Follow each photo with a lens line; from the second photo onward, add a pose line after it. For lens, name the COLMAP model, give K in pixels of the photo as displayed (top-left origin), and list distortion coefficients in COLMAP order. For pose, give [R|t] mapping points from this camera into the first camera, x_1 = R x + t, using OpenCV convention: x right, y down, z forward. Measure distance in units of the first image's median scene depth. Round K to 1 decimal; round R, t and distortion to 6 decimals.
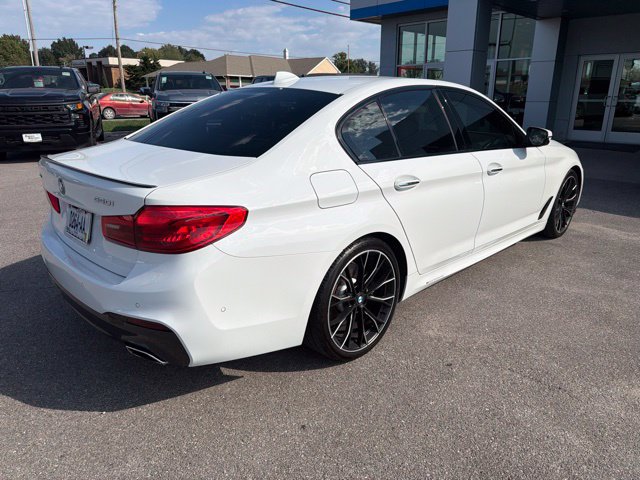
lens RADIAL K [[458.3, 0, 324.1], [0, 458.3, 241.2], [0, 0, 1]] dist [0.015283, -0.016892]
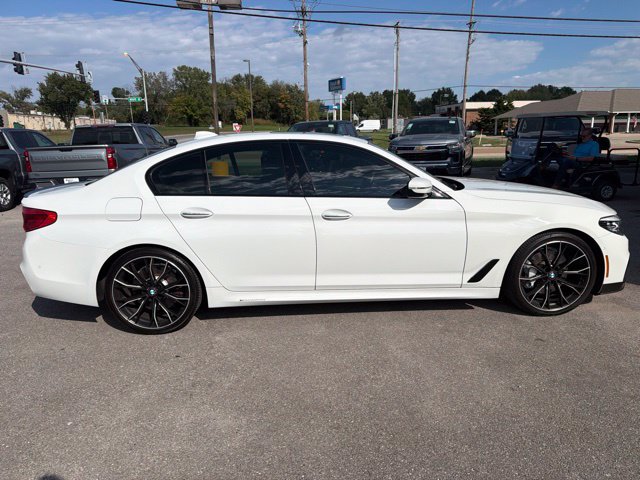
lens RADIAL K [[454.5, 0, 321.7], [0, 454.5, 247.1], [0, 0, 1]] dist [0.024924, -0.027283]
pose [[0.736238, 0.140079, -0.662066, 0.687826], [-0.184685, 0.982795, 0.002563, -0.053224], [0.651034, 0.120386, 0.749441, 0.139152]]
